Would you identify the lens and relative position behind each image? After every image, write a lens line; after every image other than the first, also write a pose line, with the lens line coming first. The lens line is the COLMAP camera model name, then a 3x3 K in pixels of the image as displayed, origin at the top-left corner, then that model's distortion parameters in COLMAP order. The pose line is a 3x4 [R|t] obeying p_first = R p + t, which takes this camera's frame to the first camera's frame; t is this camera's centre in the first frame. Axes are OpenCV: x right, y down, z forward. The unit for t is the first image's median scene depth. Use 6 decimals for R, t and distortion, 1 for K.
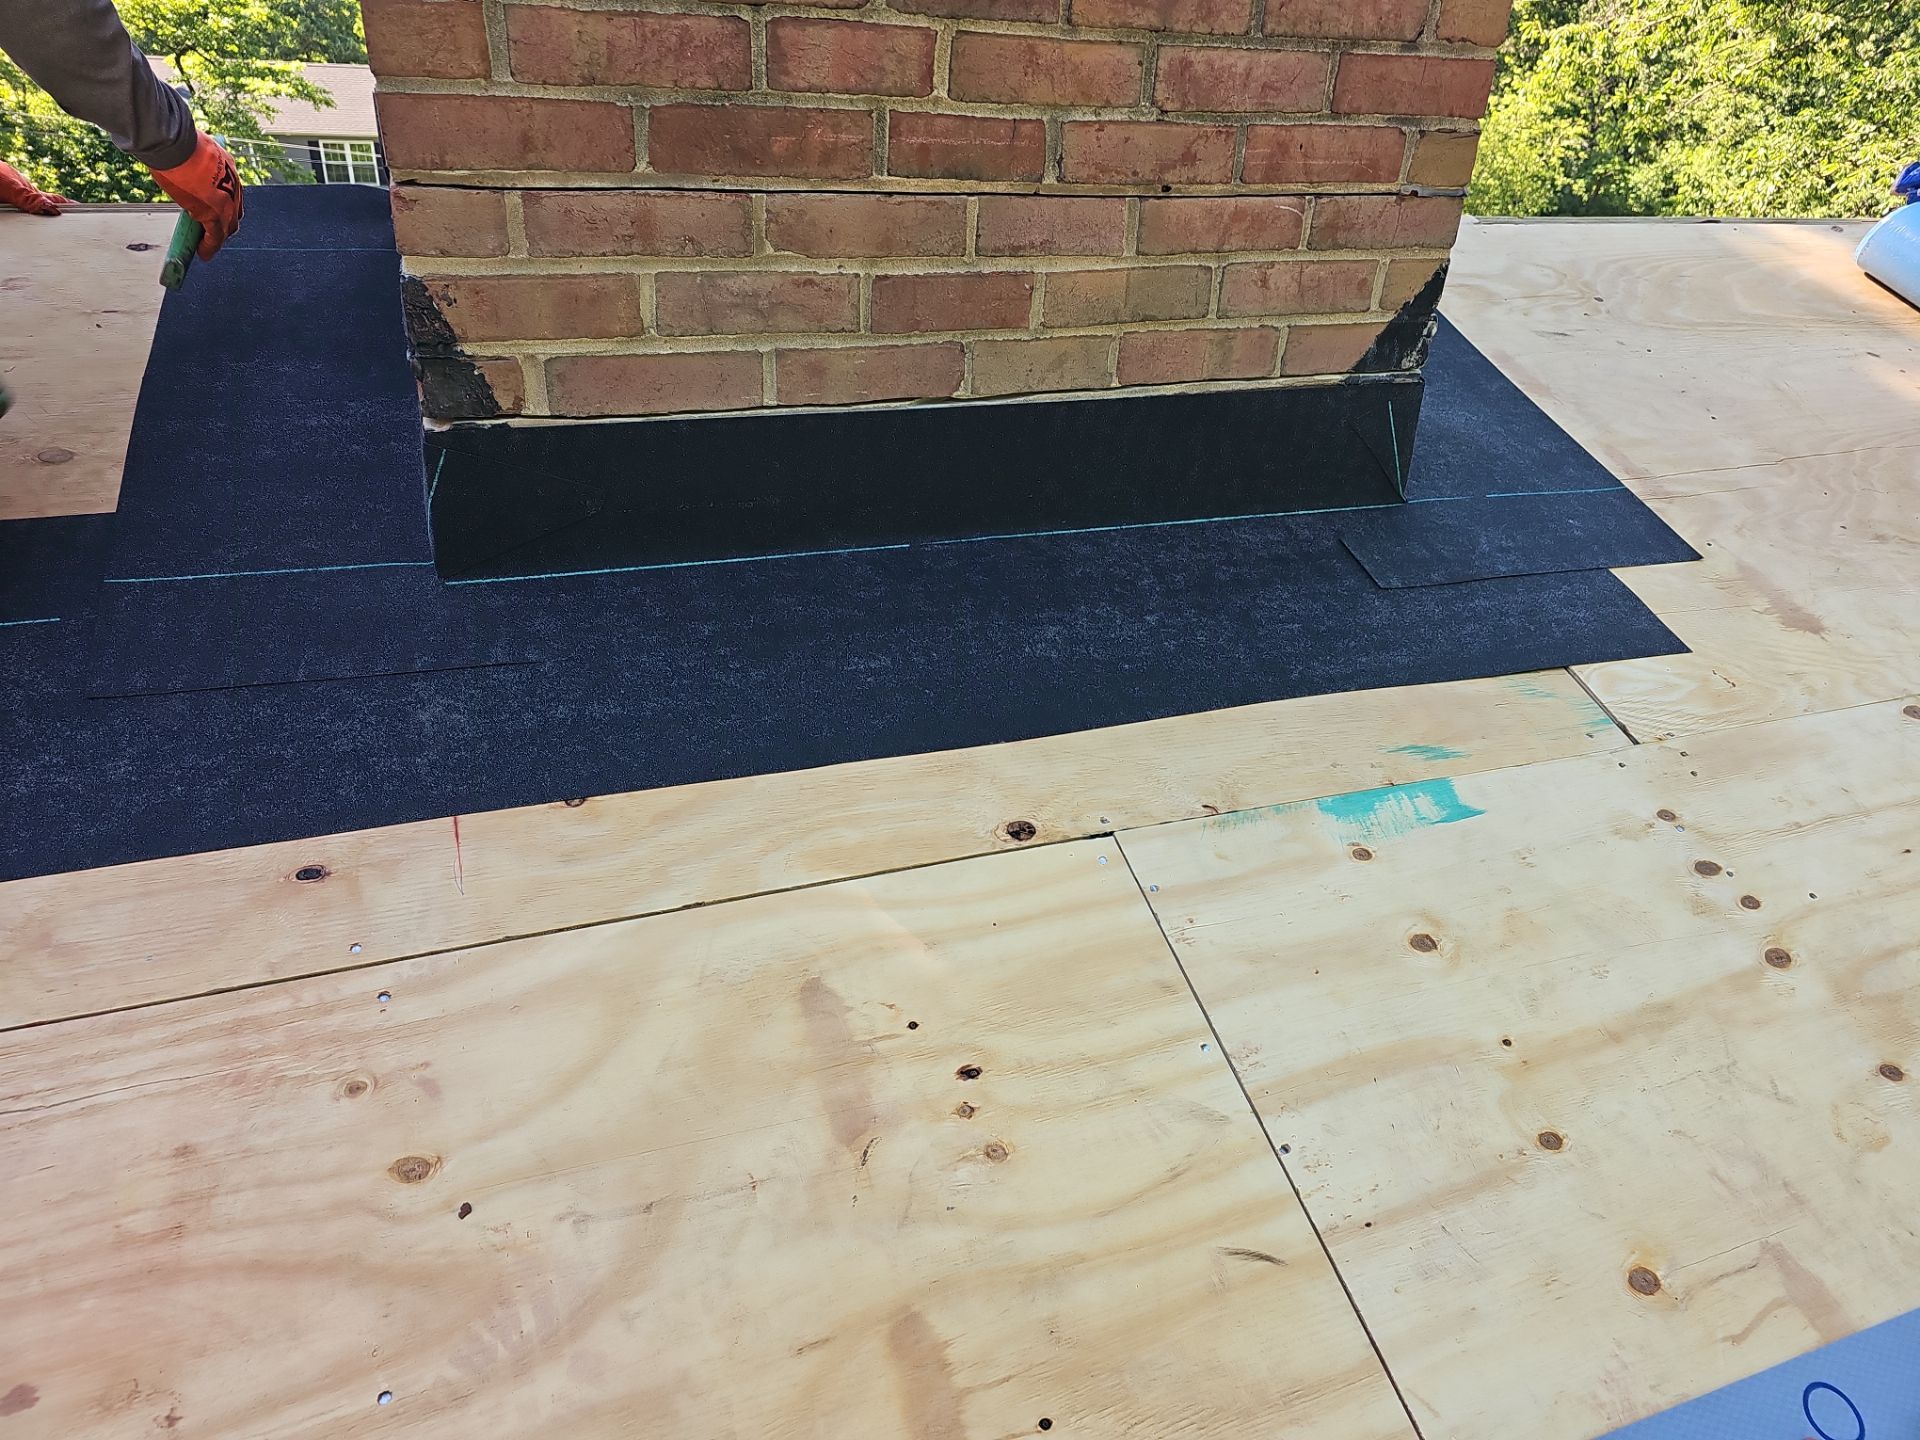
lens RADIAL K [[1267.6, 0, 939.2], [0, 1267.6, 696.0], [0, 0, 1]] dist [0.043917, -0.038618]
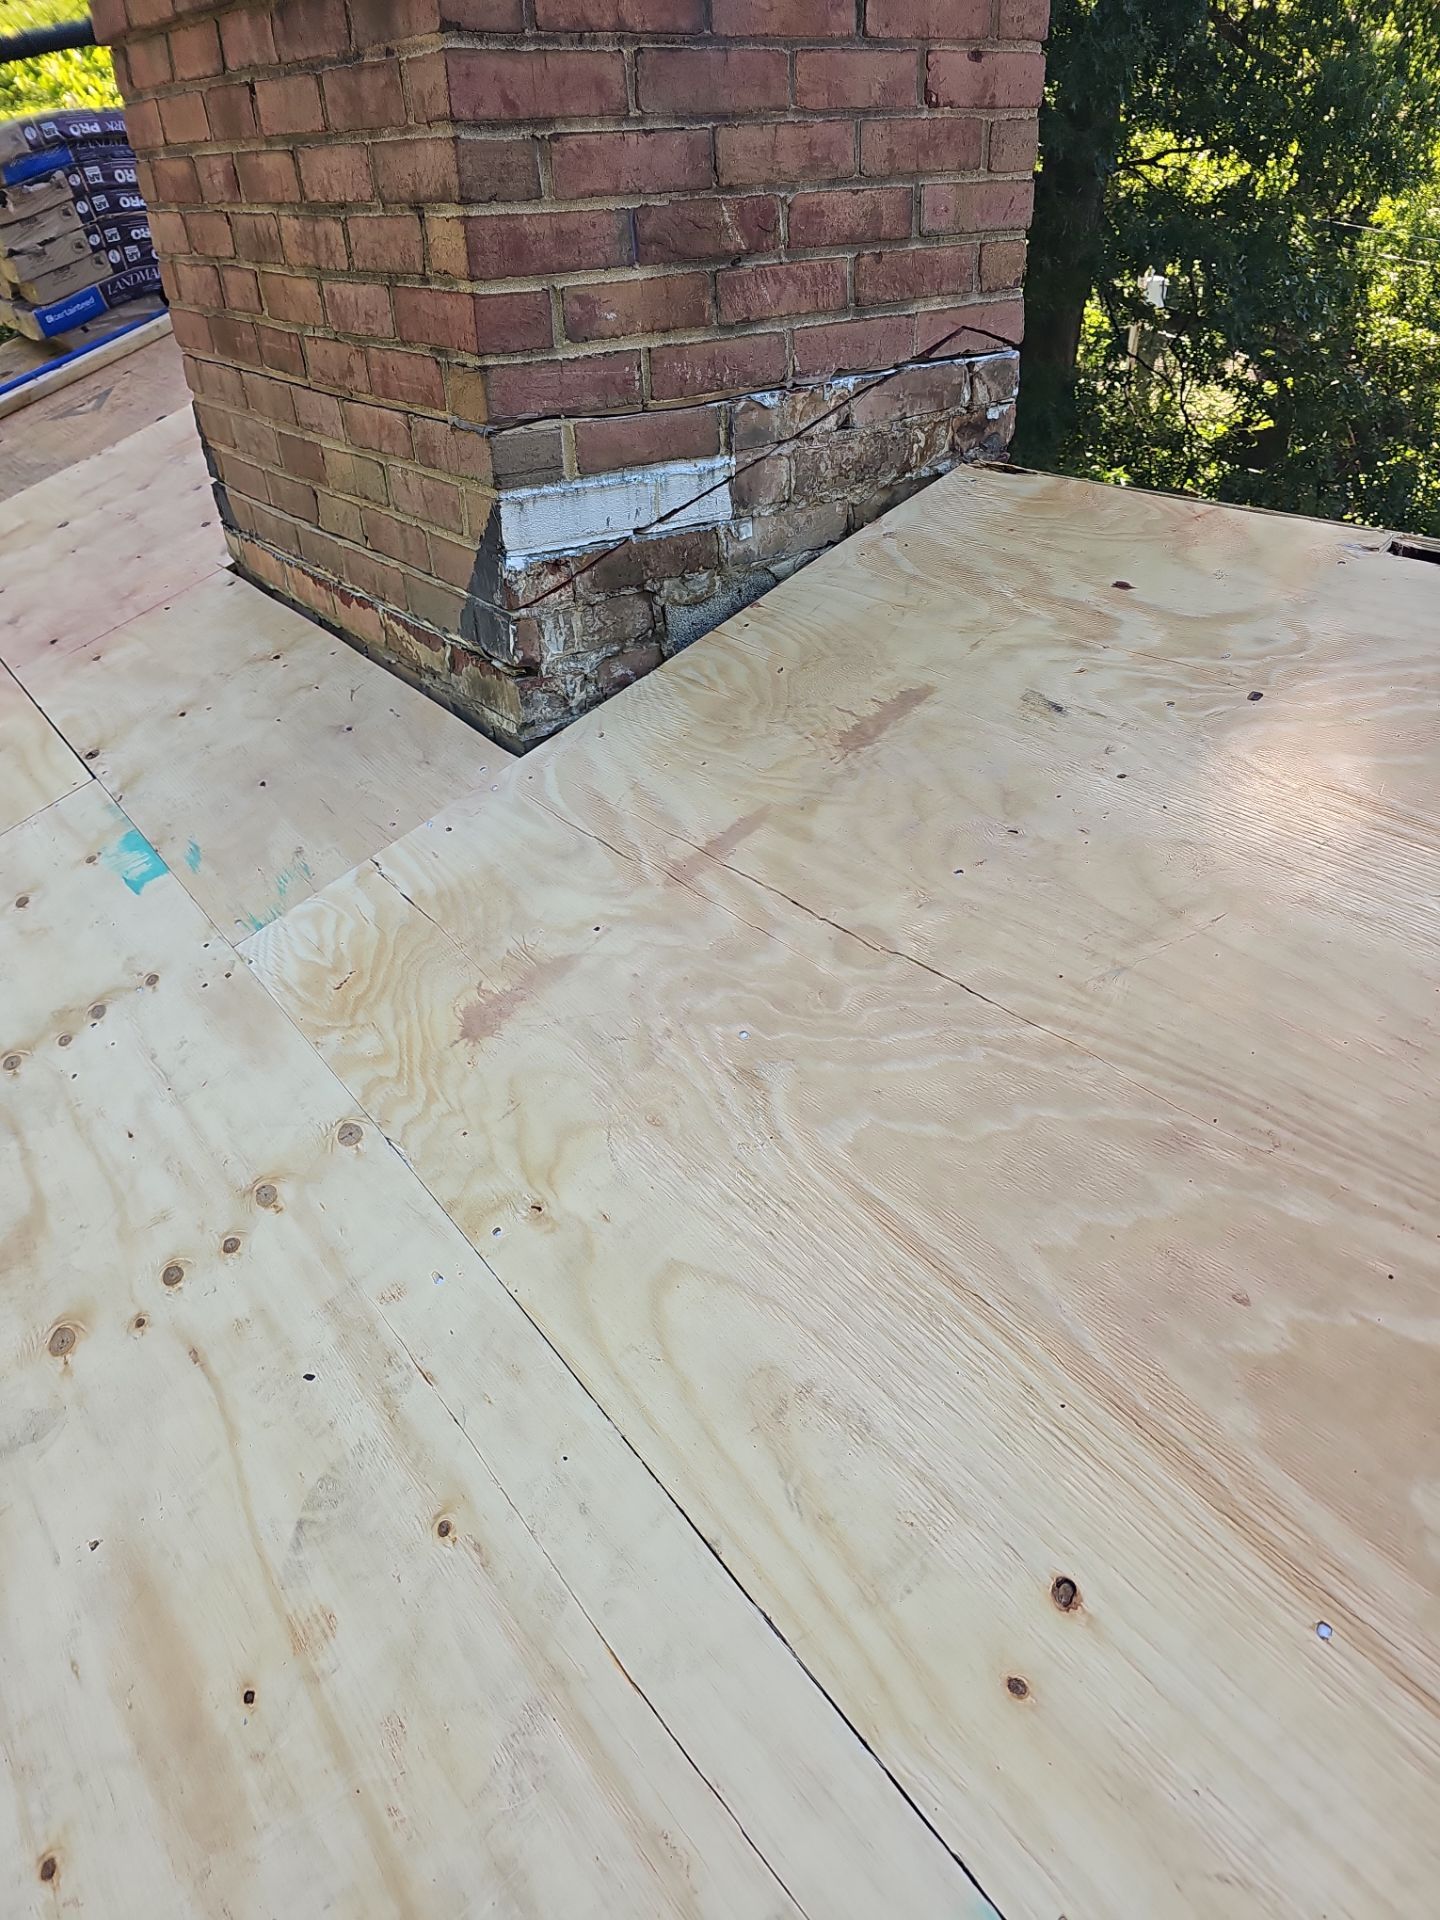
lens RADIAL K [[1267.6, 0, 736.2], [0, 1267.6, 971.8], [0, 0, 1]] dist [0.043917, -0.038618]
pose [[0.272699, 0.459777, -0.845127, 1.590841], [-0.407910, 0.850813, 0.331250, -0.477803], [0.871347, 0.254404, 0.419564, 0.929996]]
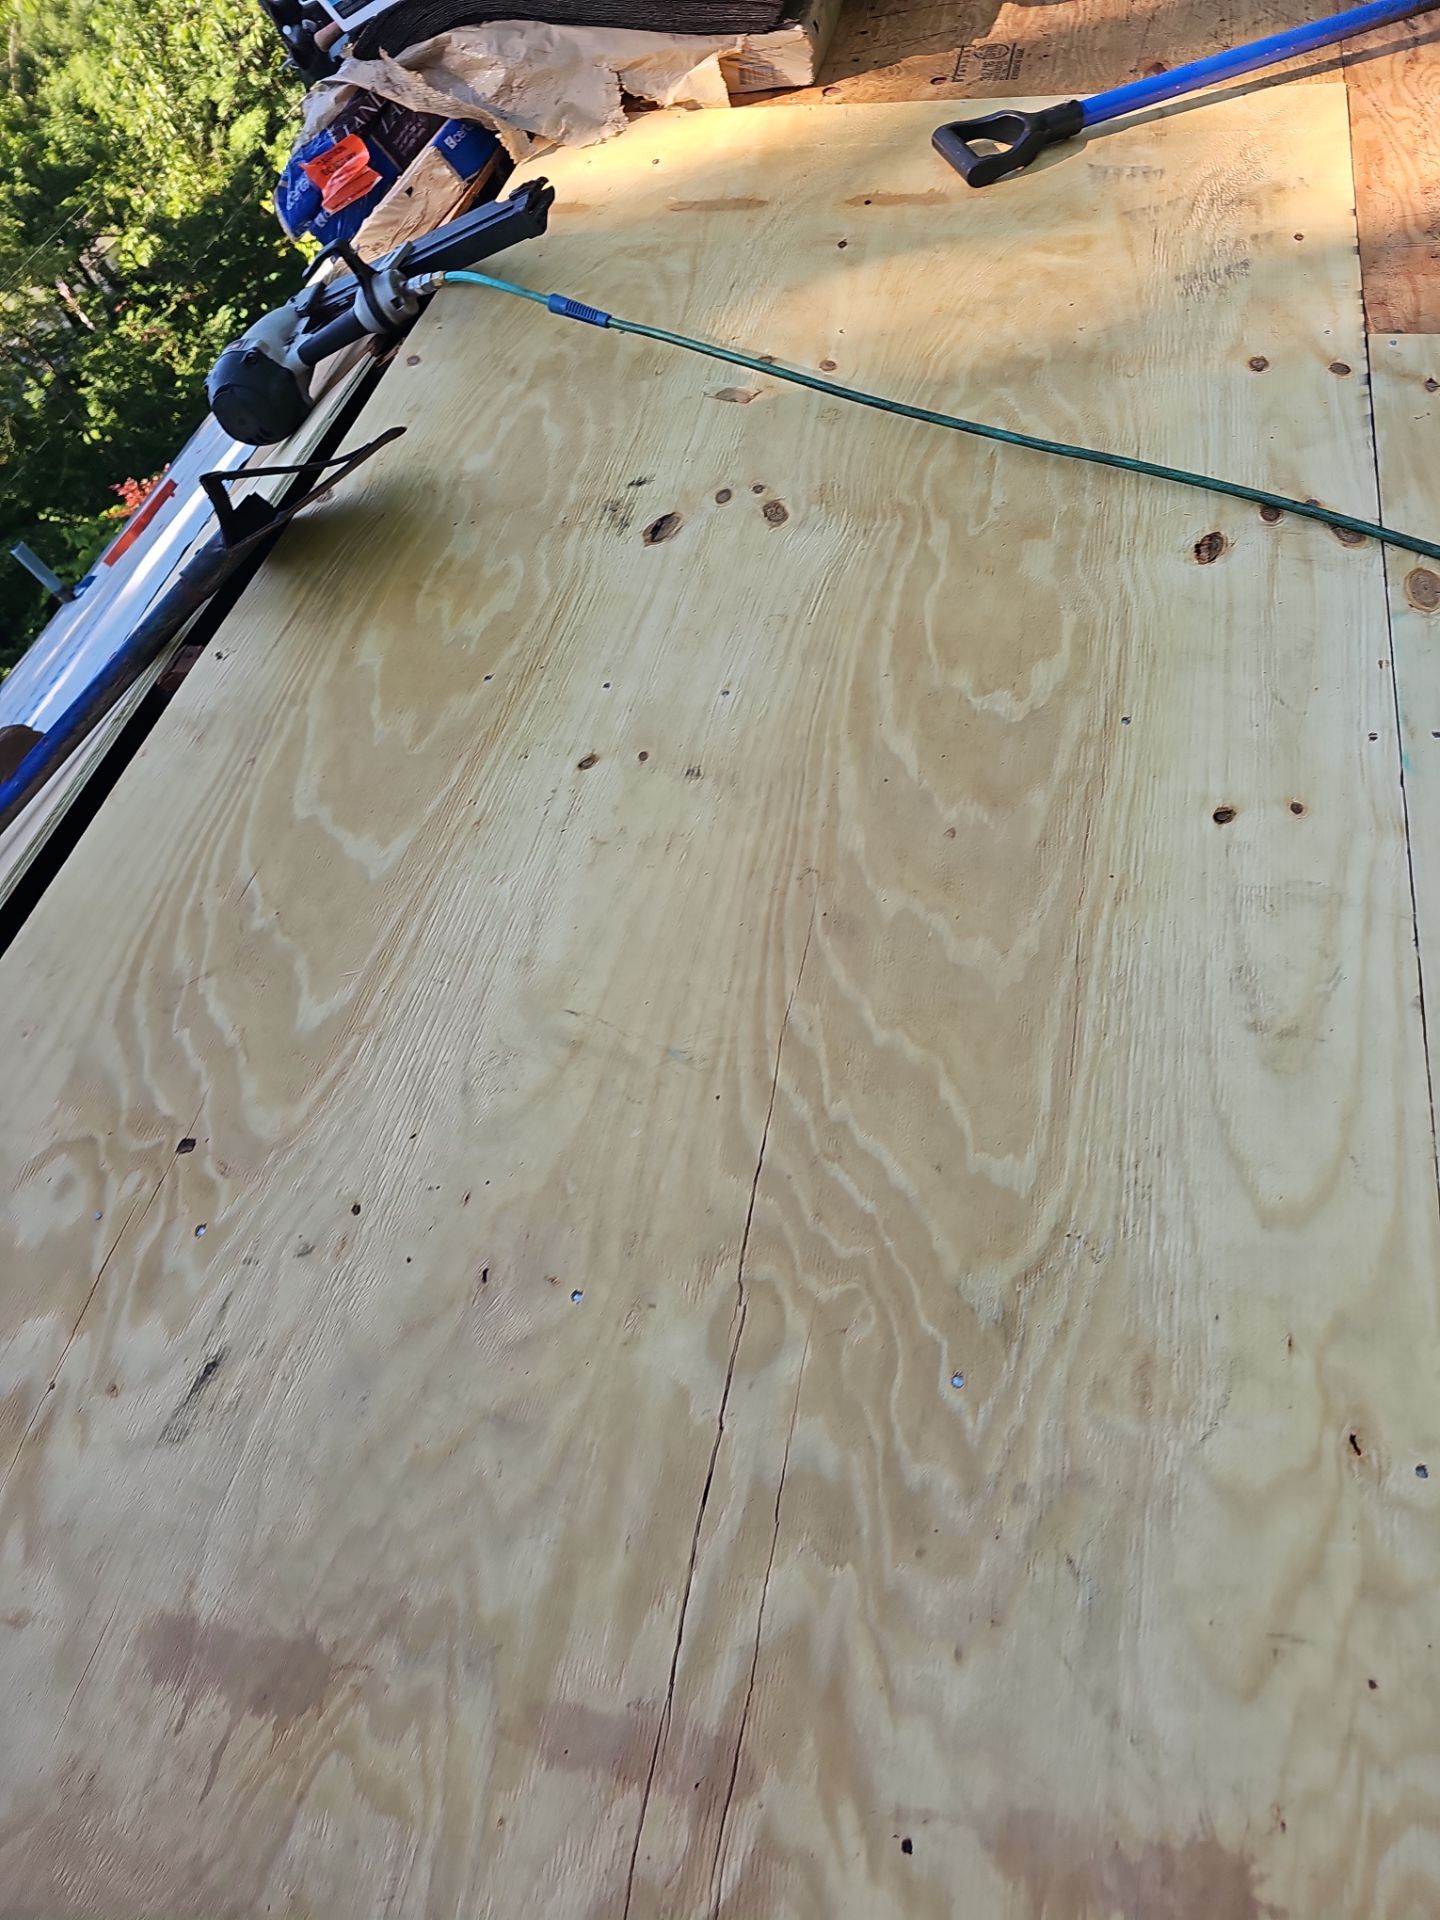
lens RADIAL K [[1267.6, 0, 712.9], [0, 1267.6, 967.9], [0, 0, 1]] dist [0.043917, -0.038618]
pose [[0.495664, -0.814779, 0.300753, 0.831160], [0.748191, 0.576429, 0.328543, -0.567822], [-0.441053, 0.062173, 0.895325, 0.790753]]
